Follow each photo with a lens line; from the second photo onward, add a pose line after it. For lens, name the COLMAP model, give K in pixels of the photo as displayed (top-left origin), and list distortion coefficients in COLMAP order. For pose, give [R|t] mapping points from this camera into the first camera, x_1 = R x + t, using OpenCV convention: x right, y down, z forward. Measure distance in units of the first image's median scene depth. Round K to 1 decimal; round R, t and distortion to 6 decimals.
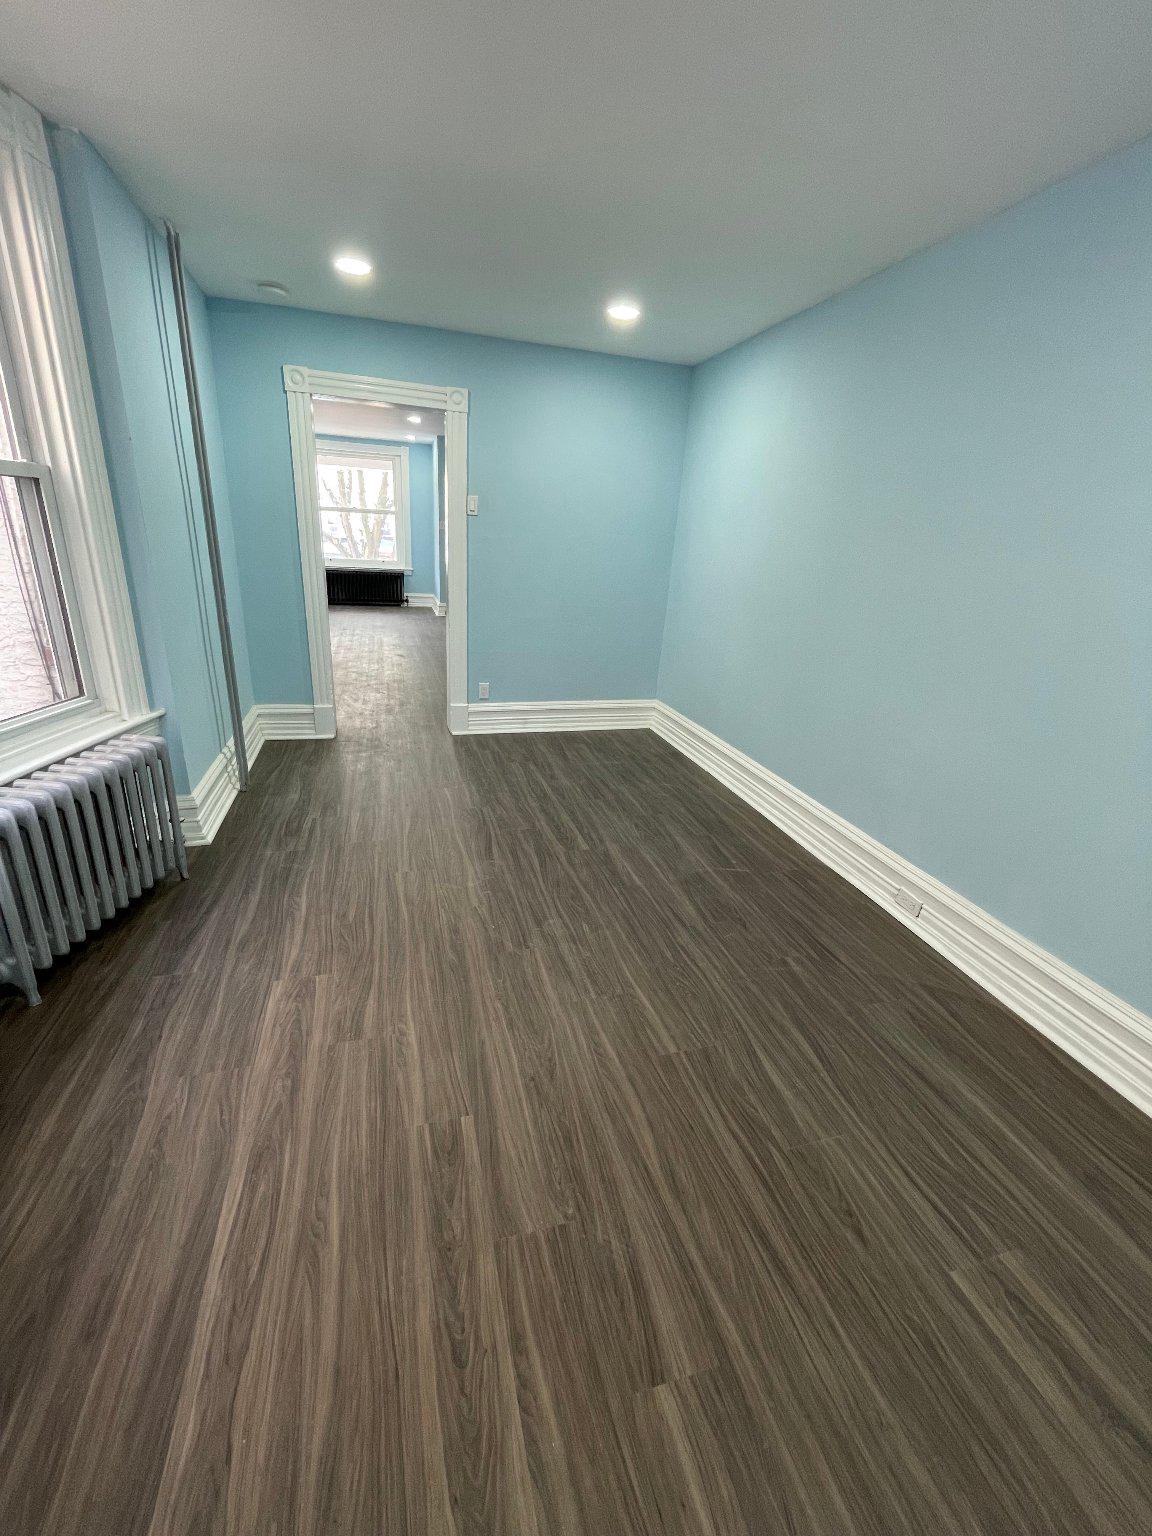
lens RADIAL K [[621.7, 0, 579.0], [0, 621.7, 769.2], [0, 0, 1]] dist [-0.000543, 0.000134]
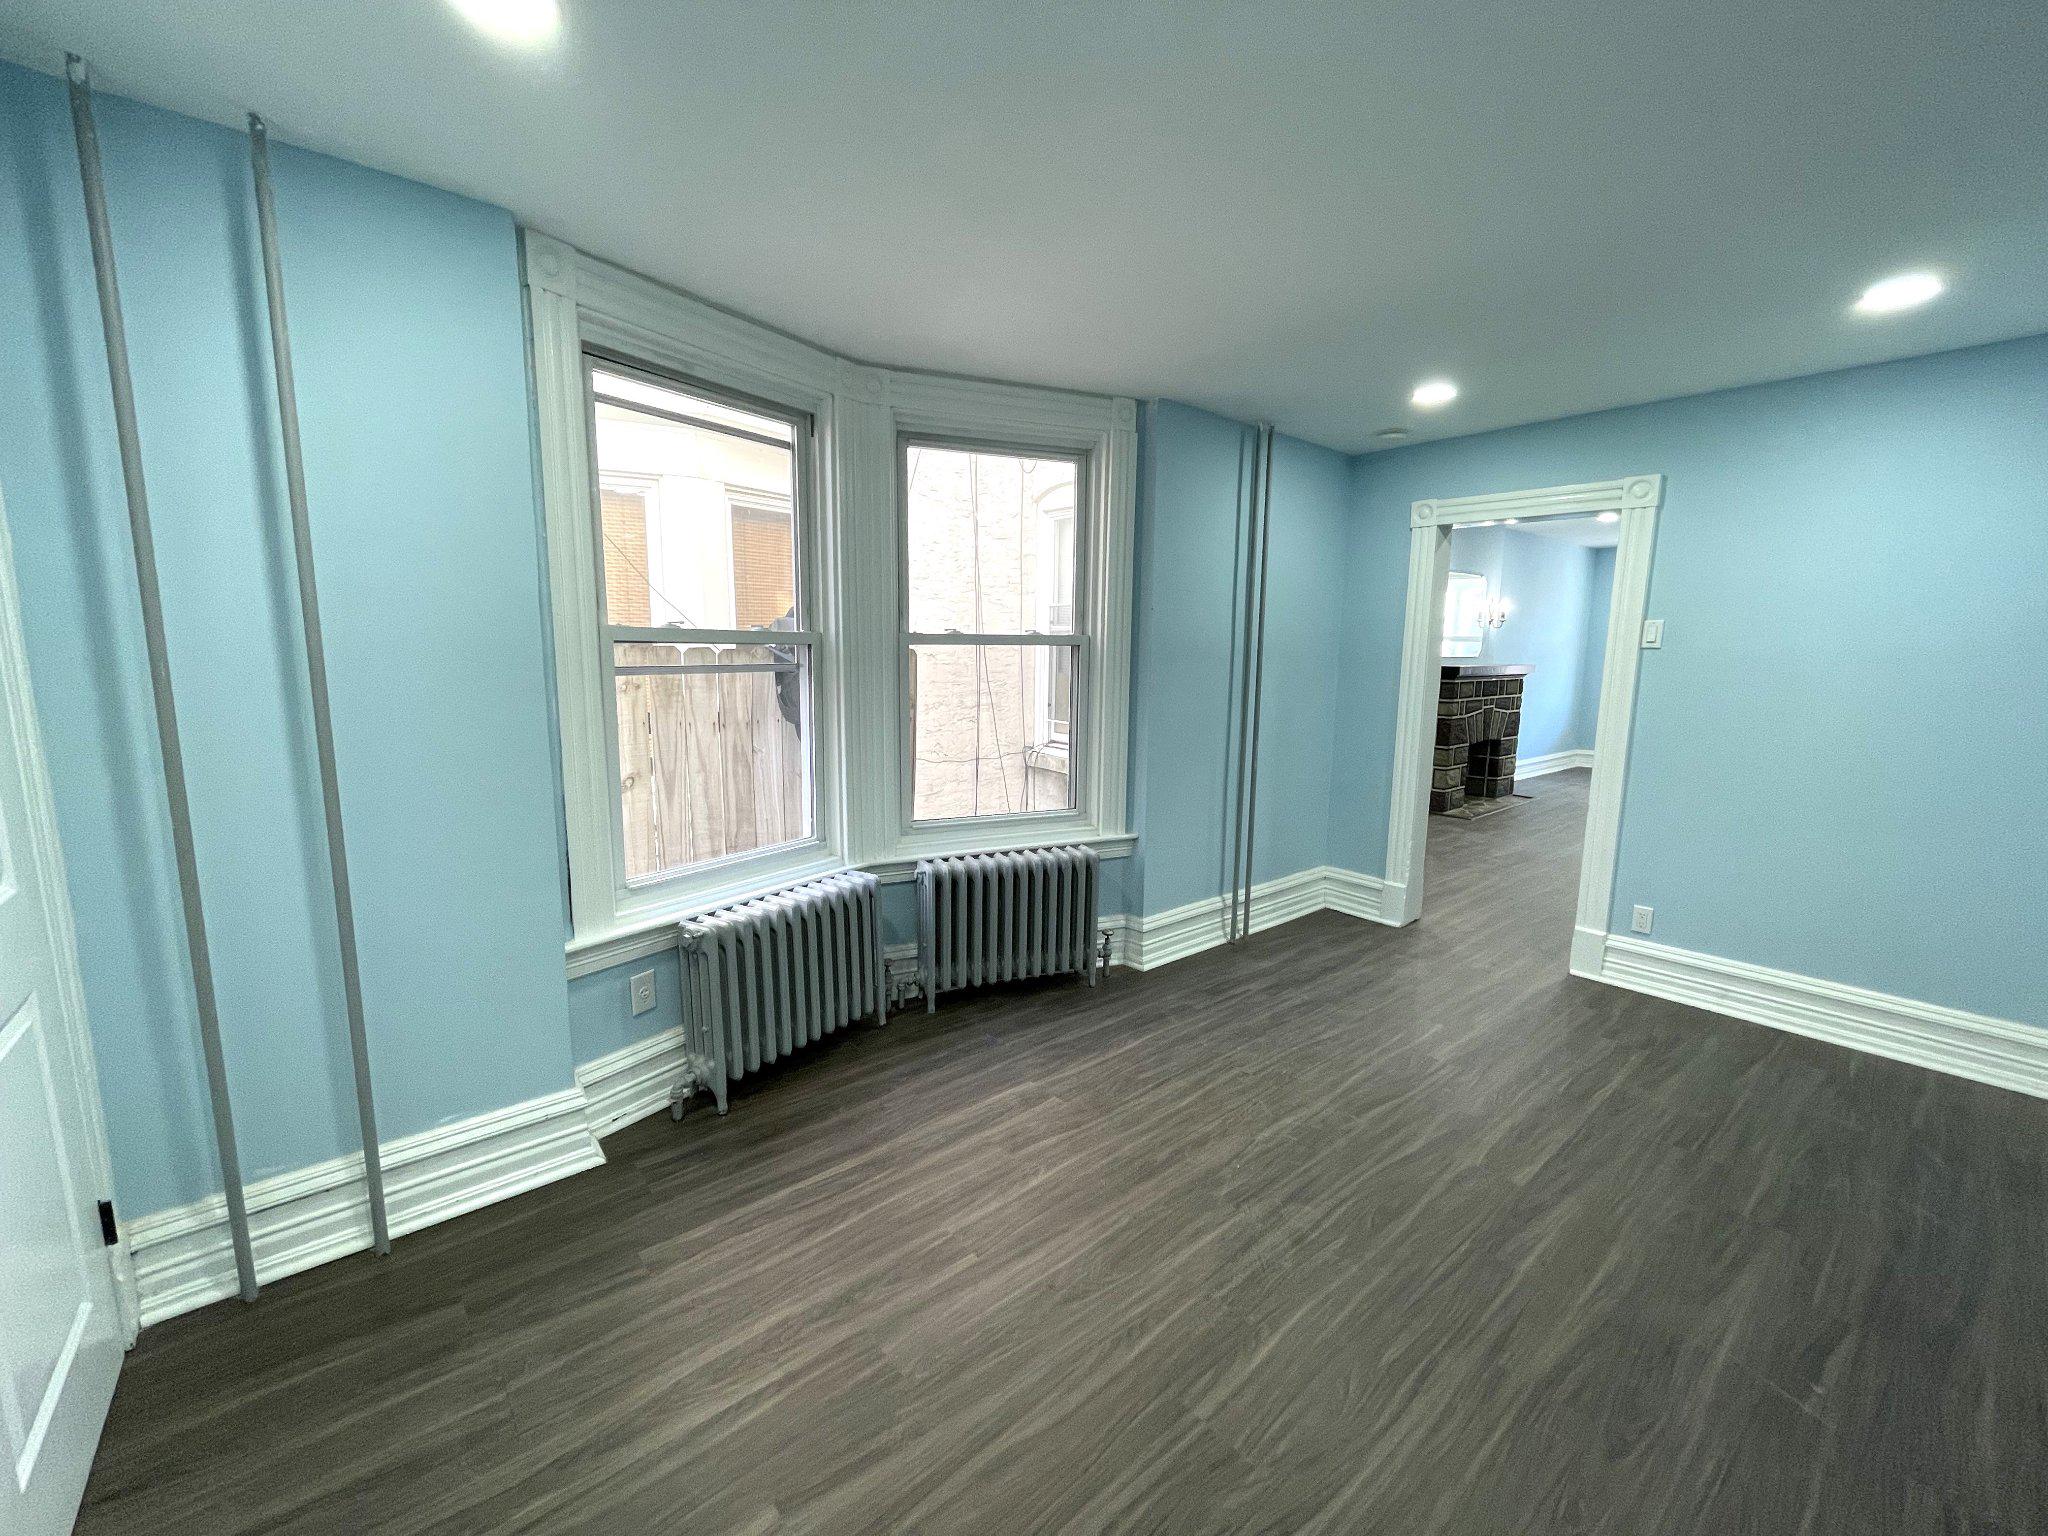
lens RADIAL K [[828.9, 0, 1020.5], [0, 828.9, 769.3], [0, 0, 1]] dist [-0.000543, 0.000134]
pose [[0.410059, 0.082539, -0.908316, 0.407748], [-0.308822, 0.949635, -0.053124, -0.045253], [0.858184, 0.302293, 0.414897, 0.132743]]
